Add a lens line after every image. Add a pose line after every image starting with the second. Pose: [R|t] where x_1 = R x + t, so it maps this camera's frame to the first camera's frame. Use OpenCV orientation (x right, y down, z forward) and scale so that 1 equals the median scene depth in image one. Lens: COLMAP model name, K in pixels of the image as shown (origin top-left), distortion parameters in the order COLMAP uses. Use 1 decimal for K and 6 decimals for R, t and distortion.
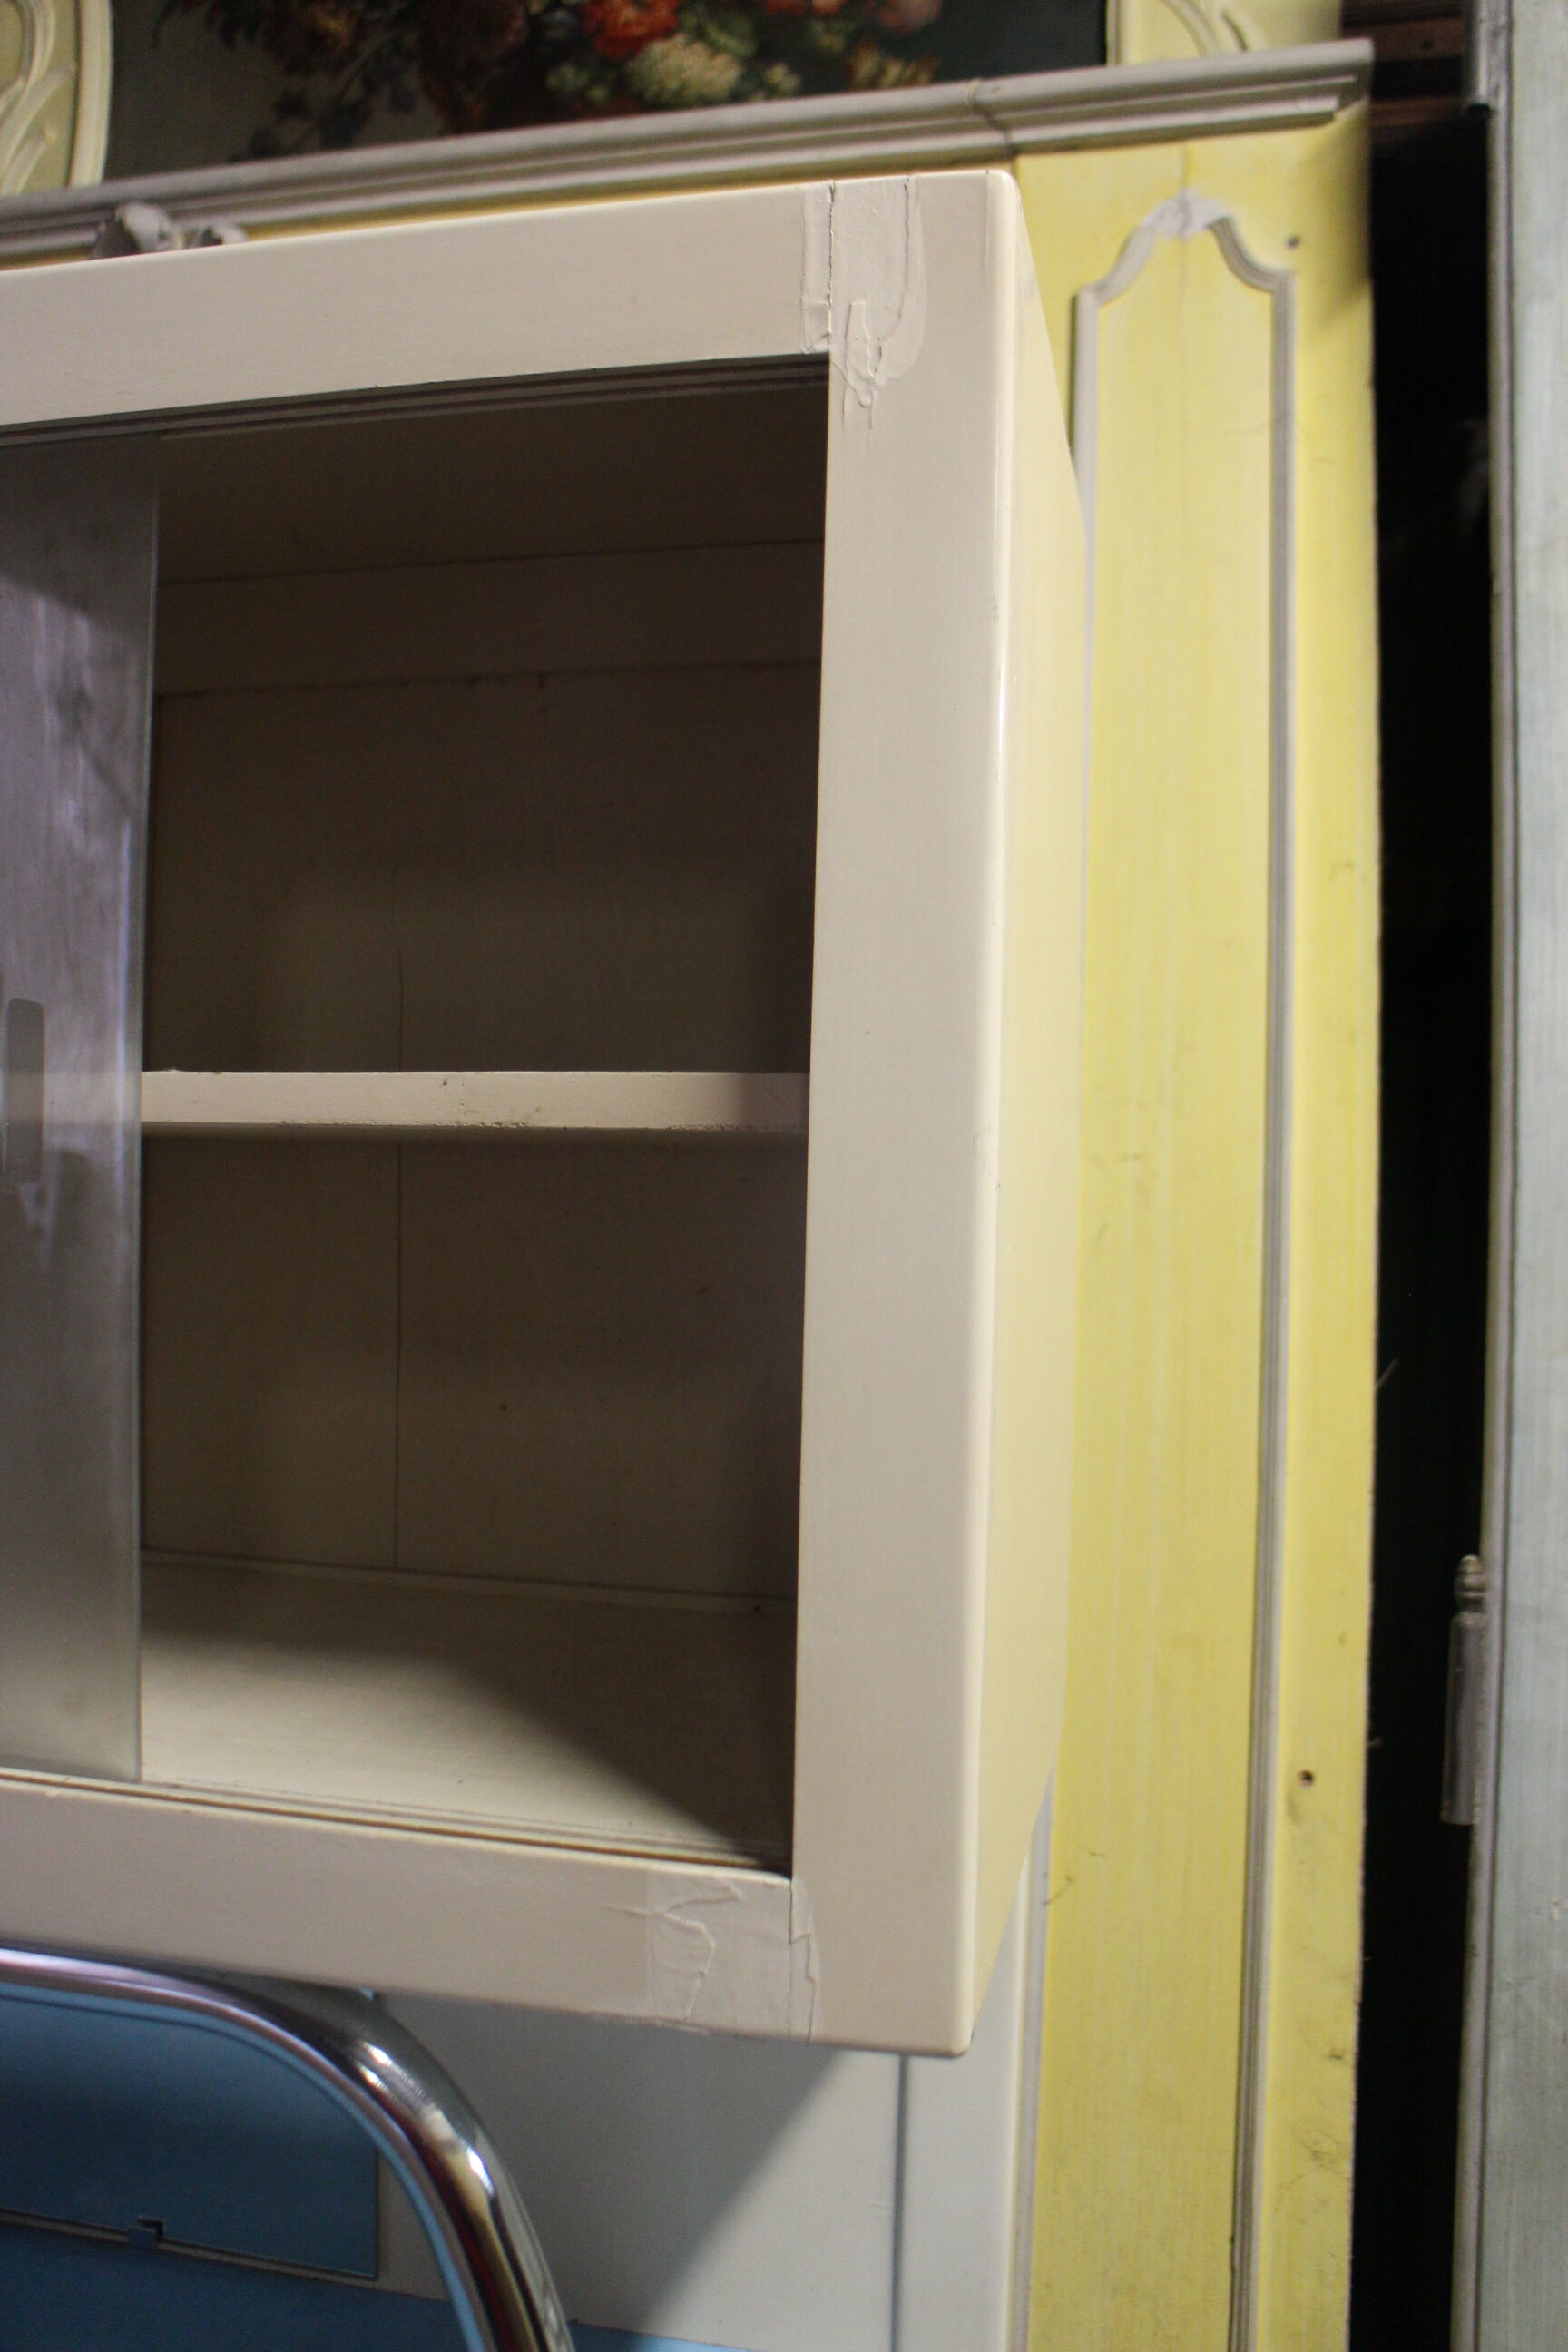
lens RADIAL K [[1901.5, 0, 784.0], [0, 1901.5, 1176.0], [0, 0, 1]] dist [-0.160840, 0.119141]
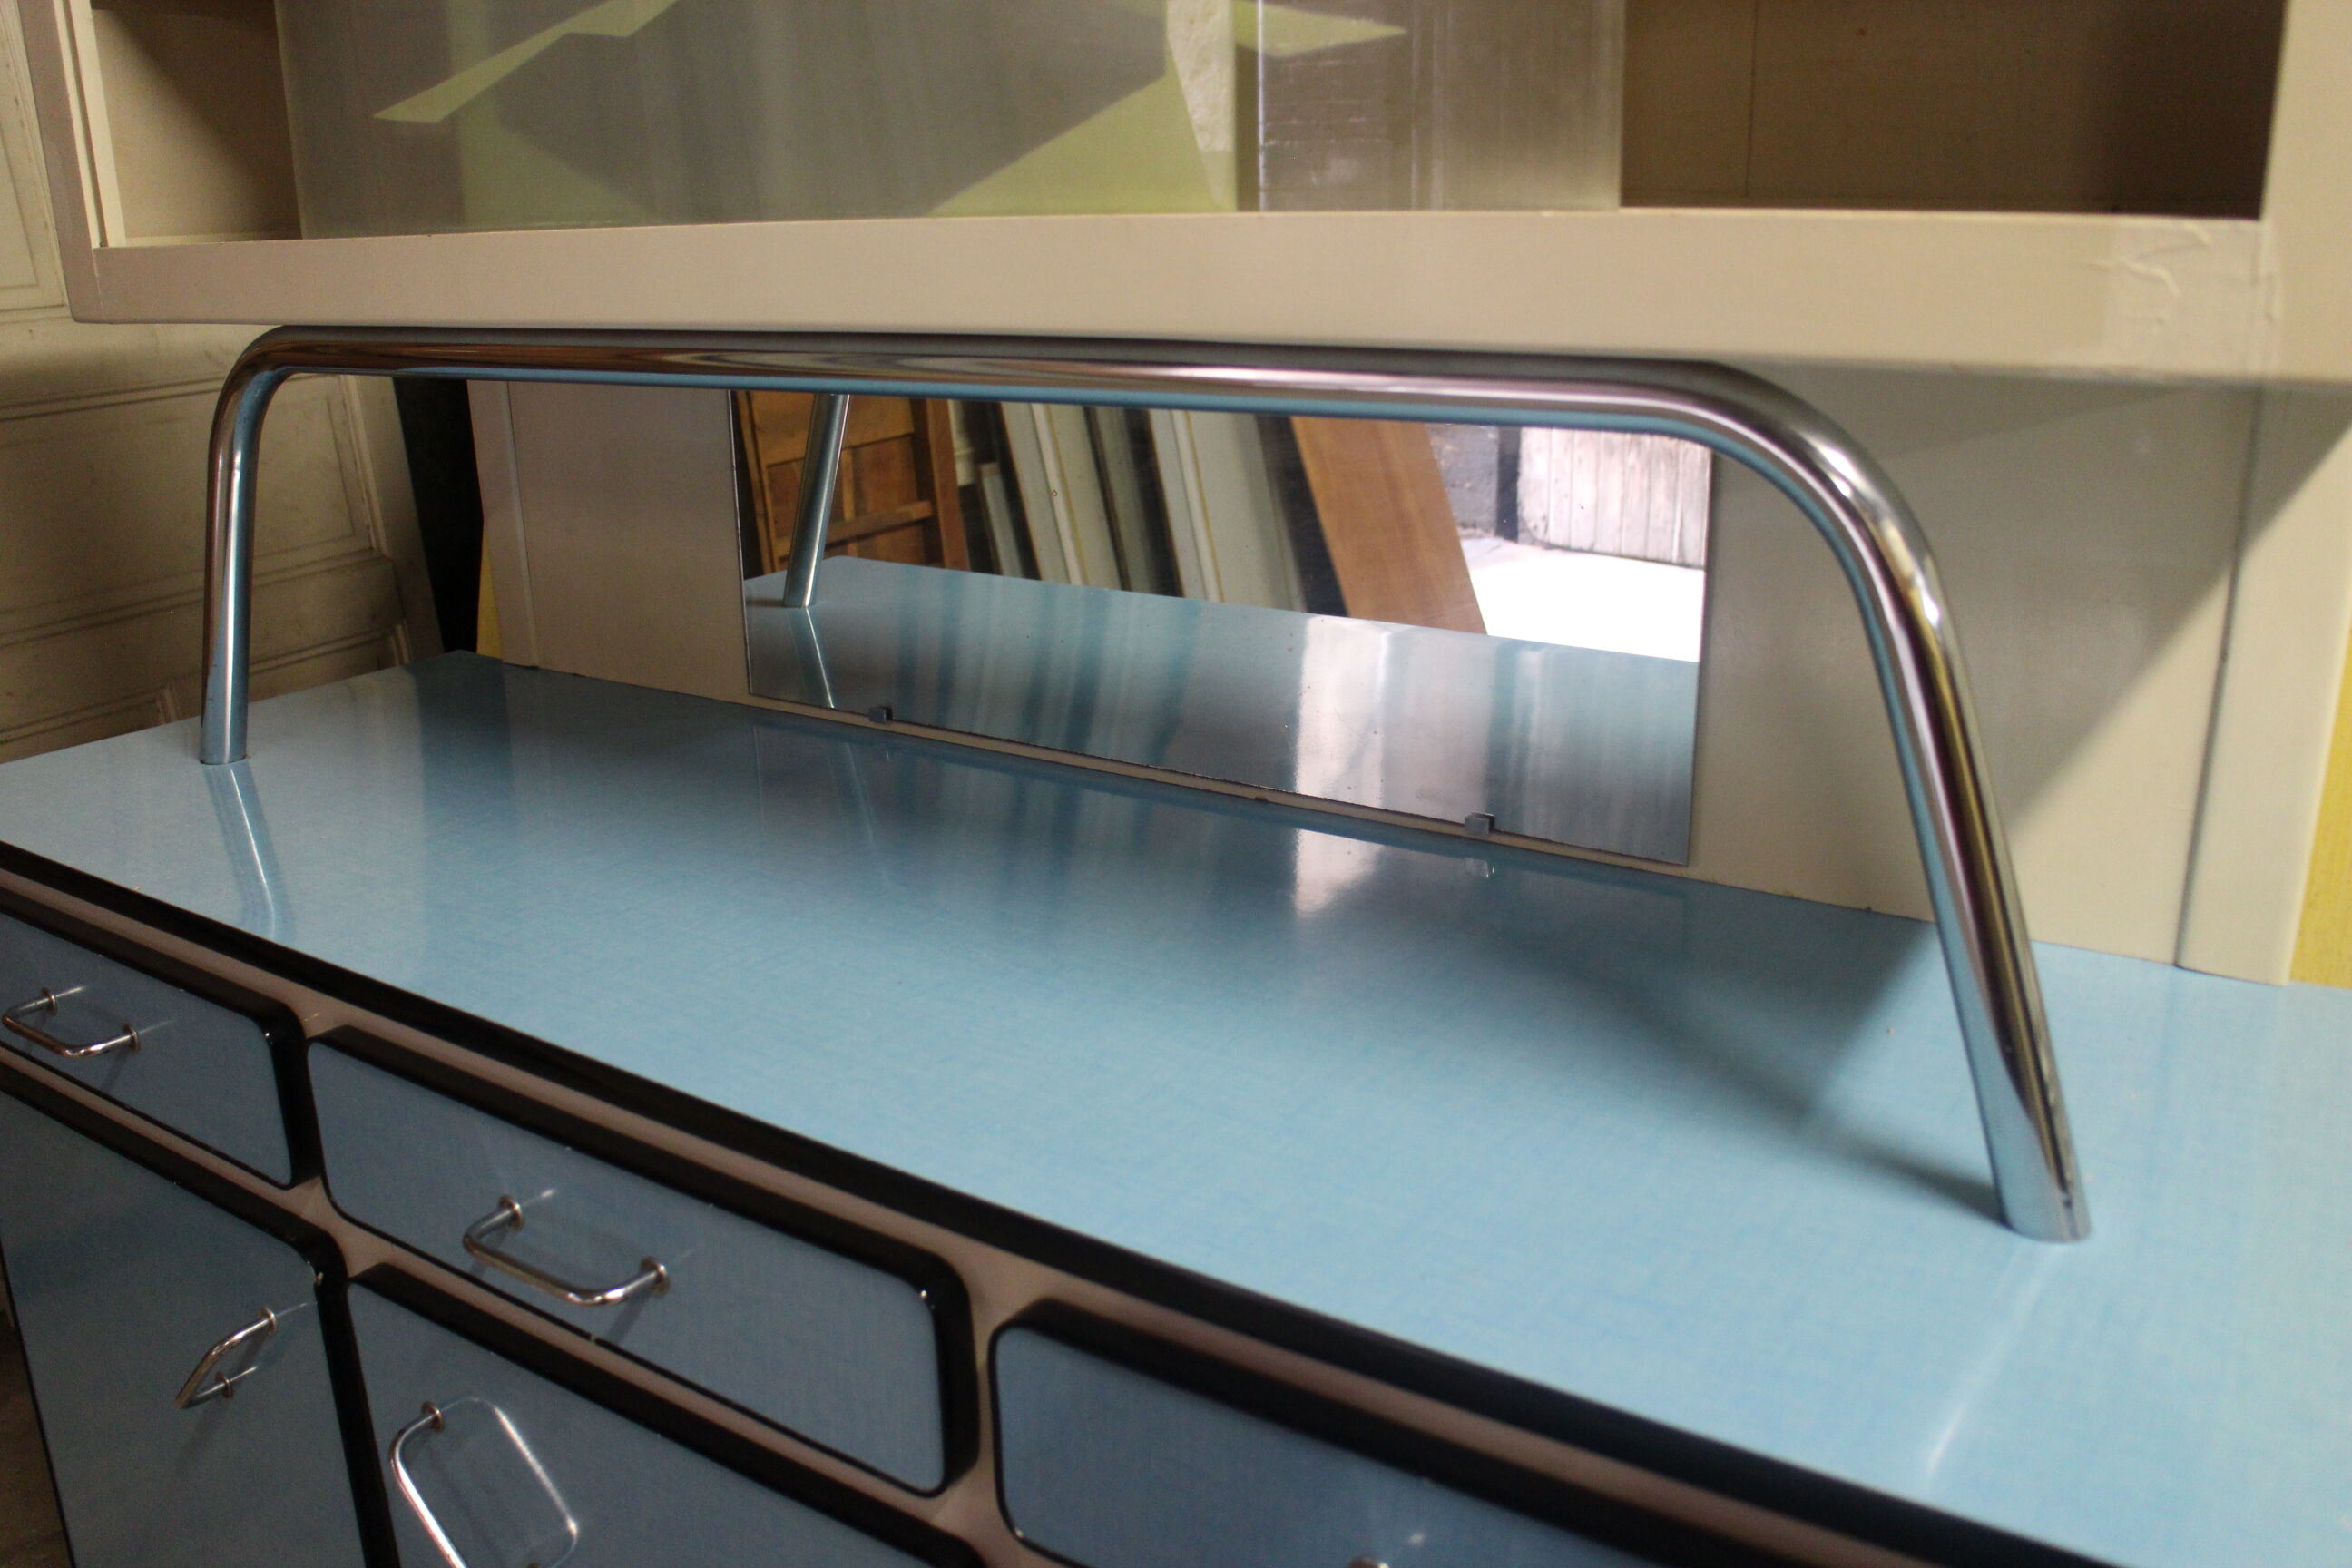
lens RADIAL K [[1901.5, 0, 1176.0], [0, 1901.5, 784.0], [0, 0, 1]] dist [-0.160840, 0.119141]
pose [[0.931826, 0.071733, -0.355746, -0.110886], [0.033241, 0.959278, 0.280501, 0.222611], [0.361381, -0.273204, 0.891495, -0.153559]]
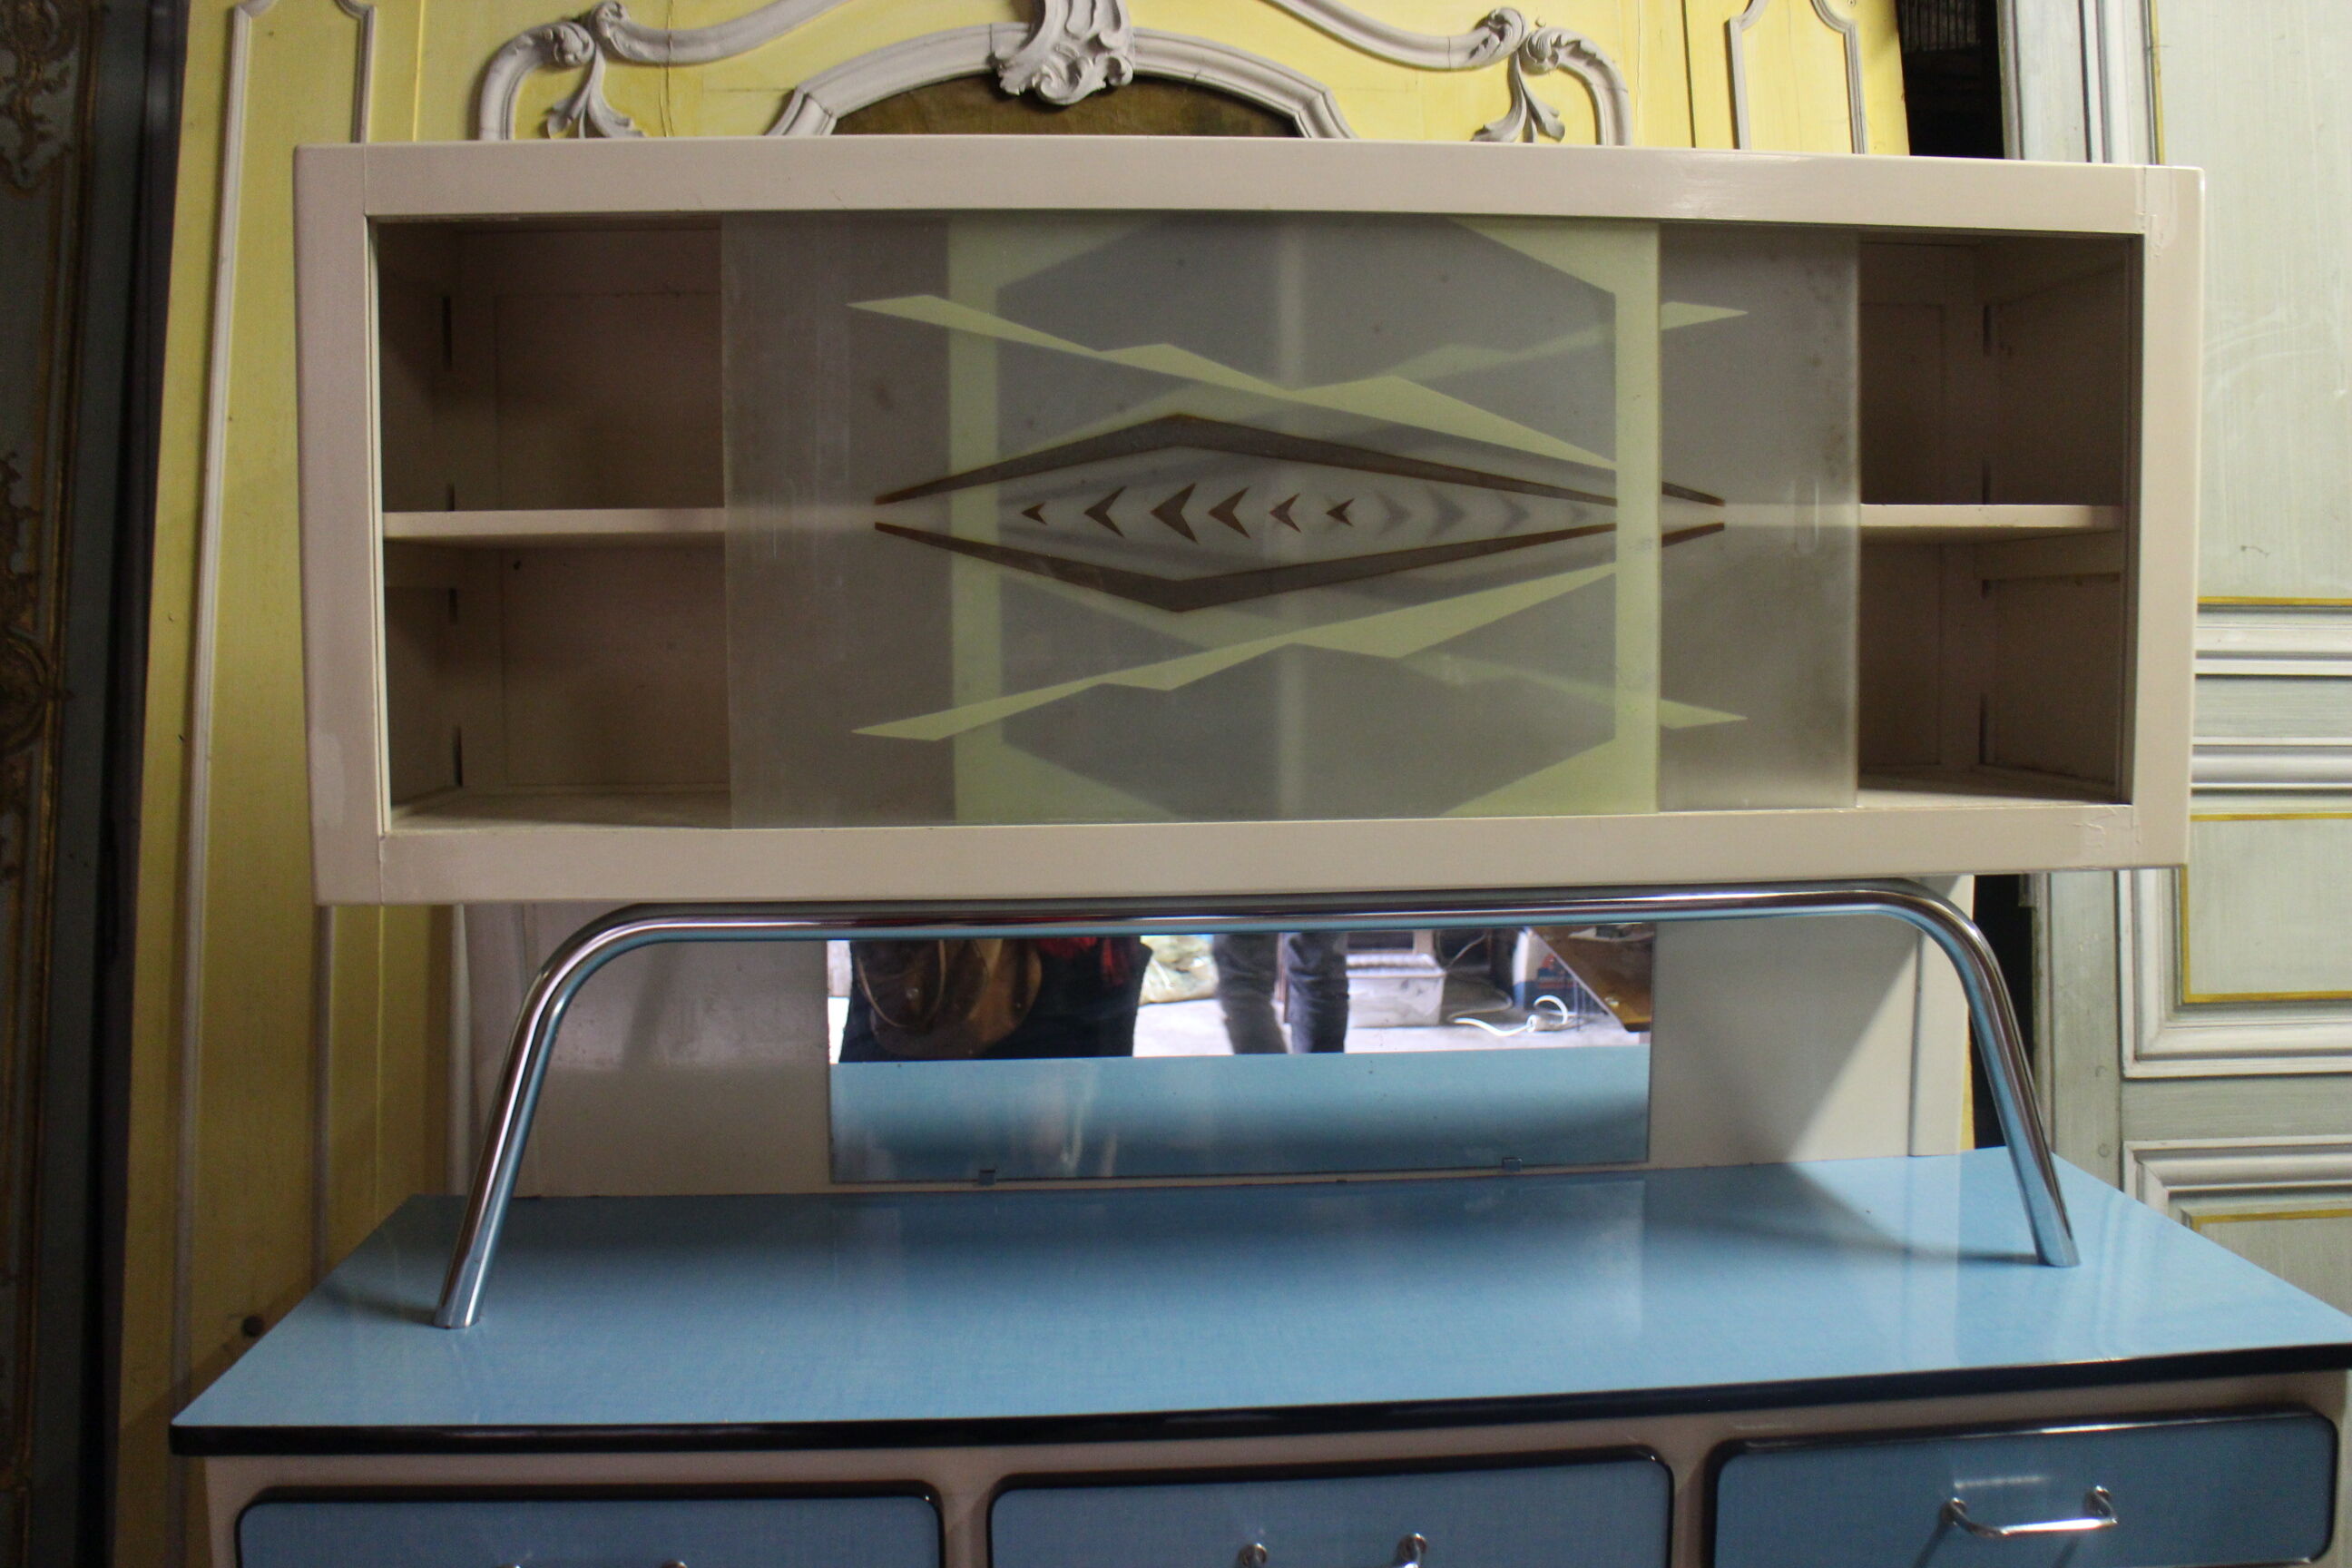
lens RADIAL K [[1901.5, 0, 1176.0], [0, 1901.5, 784.0], [0, 0, 1]] dist [-0.160840, 0.119141]
pose [[0.959557, -0.056197, 0.275848, -1.219879], [0.034580, 0.995981, 0.082619, 0.047564], [-0.279382, -0.069739, 0.957644, -0.691560]]
